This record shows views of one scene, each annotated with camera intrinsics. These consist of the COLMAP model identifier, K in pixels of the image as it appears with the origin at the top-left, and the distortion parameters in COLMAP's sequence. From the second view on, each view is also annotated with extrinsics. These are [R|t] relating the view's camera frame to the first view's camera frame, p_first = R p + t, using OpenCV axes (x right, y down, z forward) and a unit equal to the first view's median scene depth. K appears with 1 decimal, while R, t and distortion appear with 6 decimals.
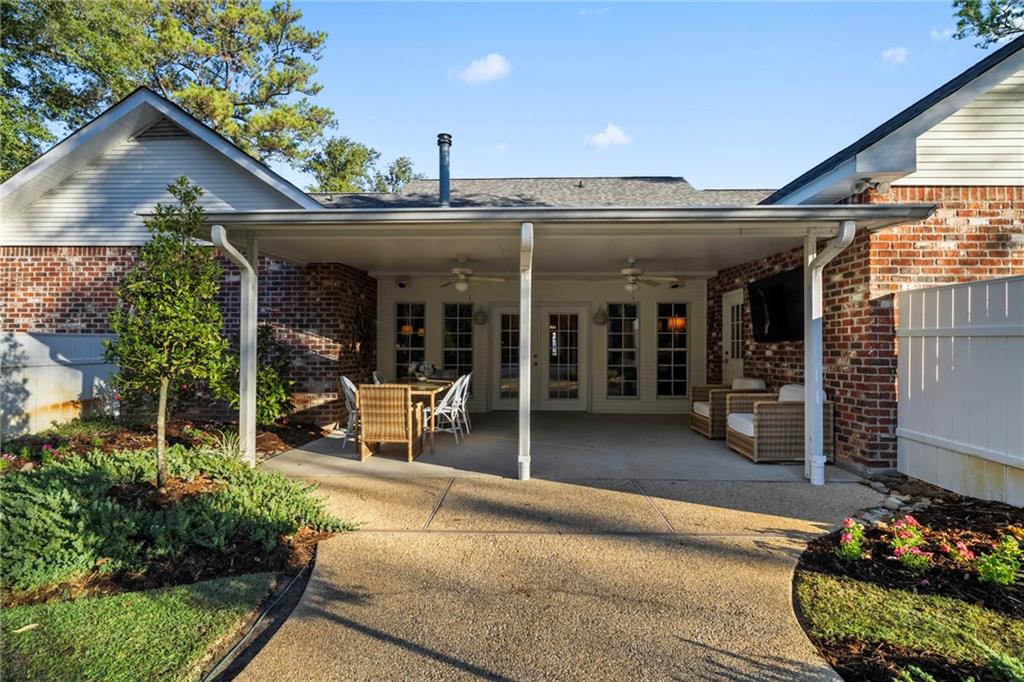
lens RADIAL K [[467.5, 0, 515.7], [0, 467.5, 354.1], [0, 0, 1]] dist [0.000873, 0.000260]
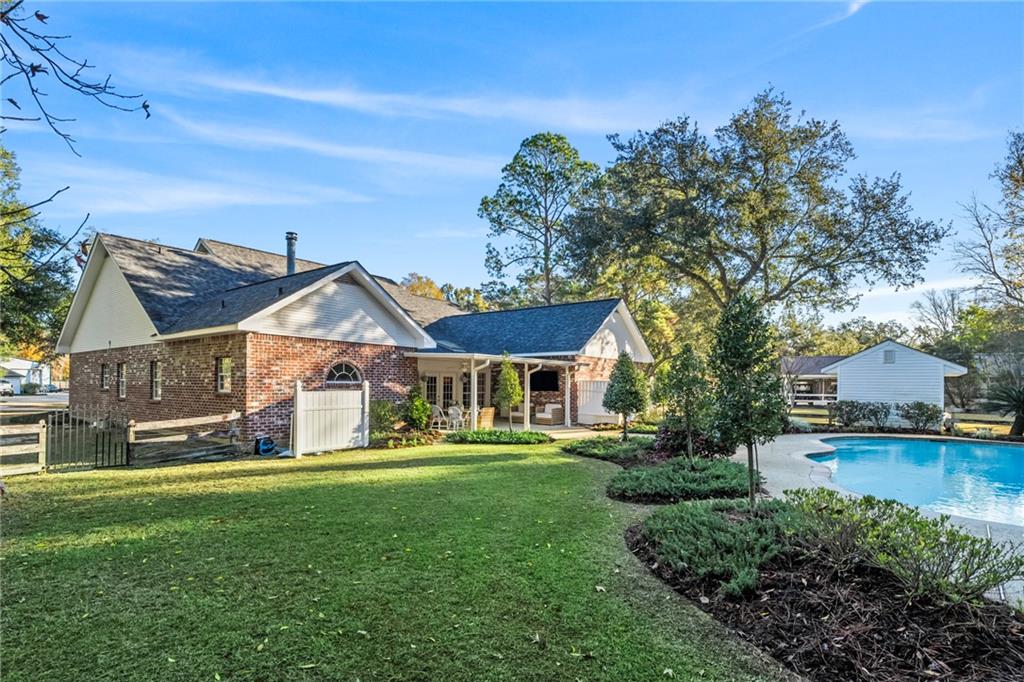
lens RADIAL K [[467.5, 0, 515.7], [0, 467.5, 354.1], [0, 0, 1]] dist [0.000873, 0.000260]
pose [[0.582505, 0.055069, 0.810959, -1.909601], [0.008063, 0.997262, -0.073512, -0.038847], [-0.812787, 0.049360, 0.580466, -0.650644]]
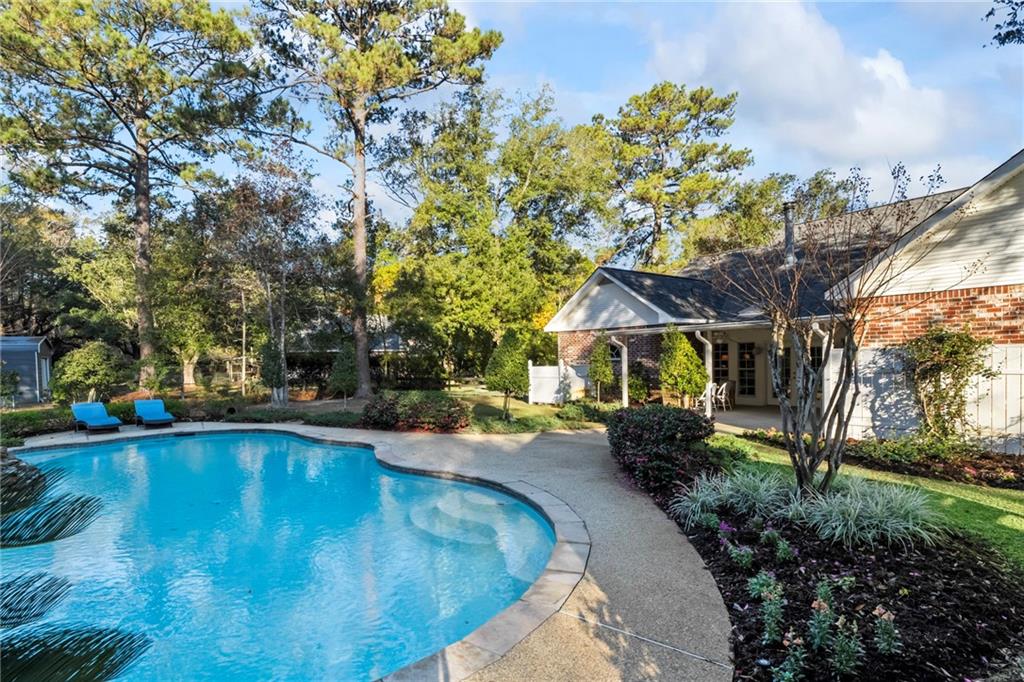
lens RADIAL K [[467.5, 0, 515.7], [0, 467.5, 354.1], [0, 0, 1]] dist [0.000873, 0.000260]
pose [[0.622077, -0.026860, -0.782495, 0.849089], [0.011999, 0.999621, -0.024774, -0.040527], [0.782864, 0.006022, 0.622164, -0.894529]]
